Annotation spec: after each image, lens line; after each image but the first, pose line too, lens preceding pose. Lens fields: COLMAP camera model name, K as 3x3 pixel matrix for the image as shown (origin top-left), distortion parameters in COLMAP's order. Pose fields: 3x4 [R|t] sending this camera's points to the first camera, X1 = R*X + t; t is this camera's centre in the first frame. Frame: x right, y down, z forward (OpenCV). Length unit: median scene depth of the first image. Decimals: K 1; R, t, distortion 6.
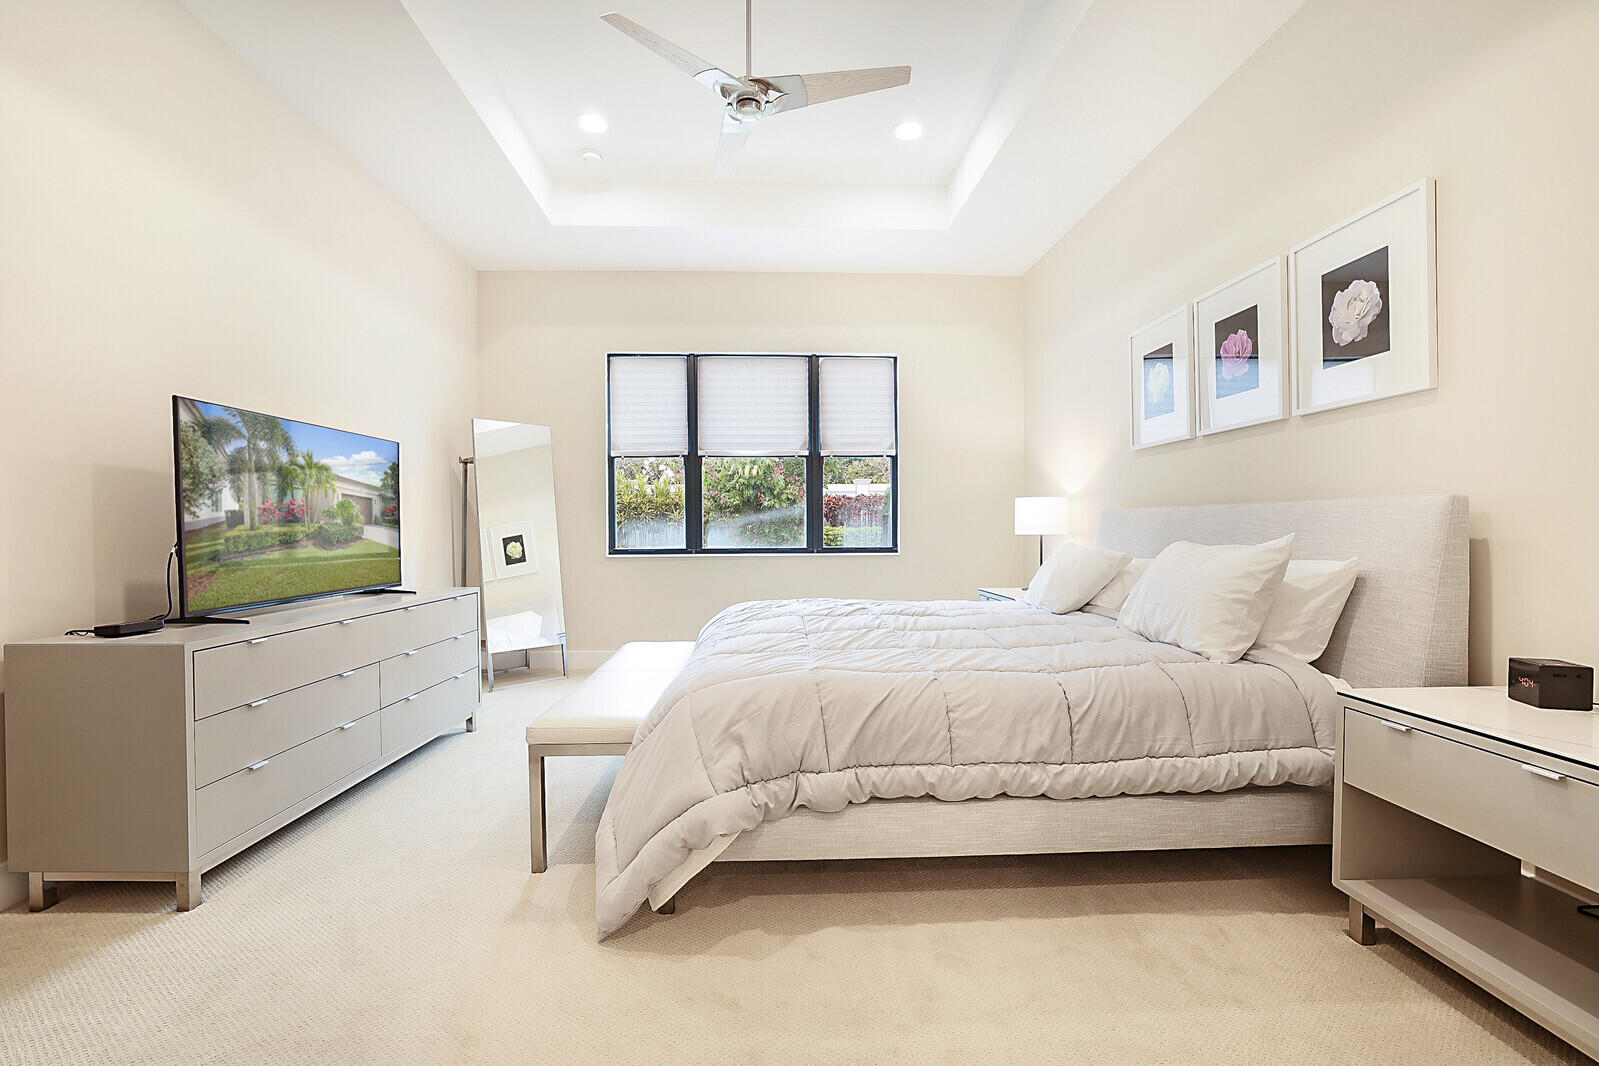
lens RADIAL K [[691.1, 0, 804.9], [0, 691.1, 527.9], [0, 0, 1]] dist [-0.013623, 0.000473]
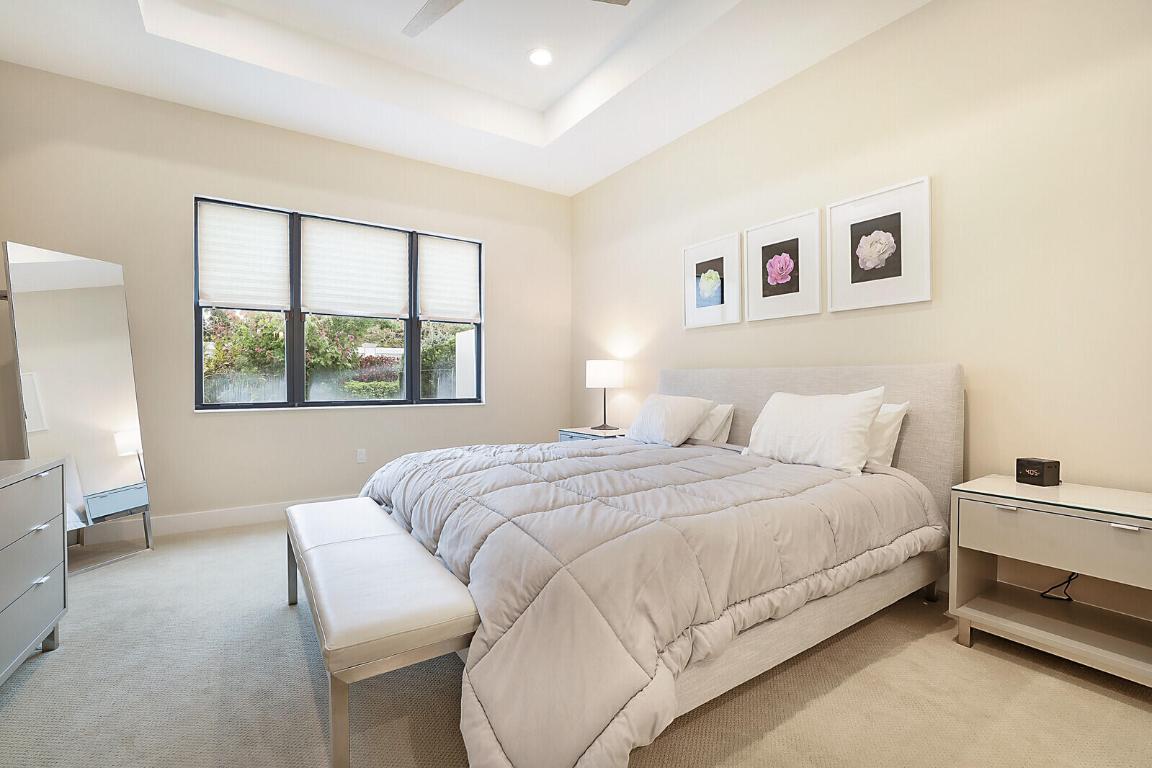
lens RADIAL K [[503.9, 0, 600.7], [0, 503.9, 380.6], [0, 0, 1]] dist [-0.052770, 0.027615]
pose [[0.859628, 0.006389, 0.510881, -0.332904], [-0.003472, 0.999972, -0.006665, 0.003488], [-0.510909, 0.003956, 0.859626, 0.306093]]
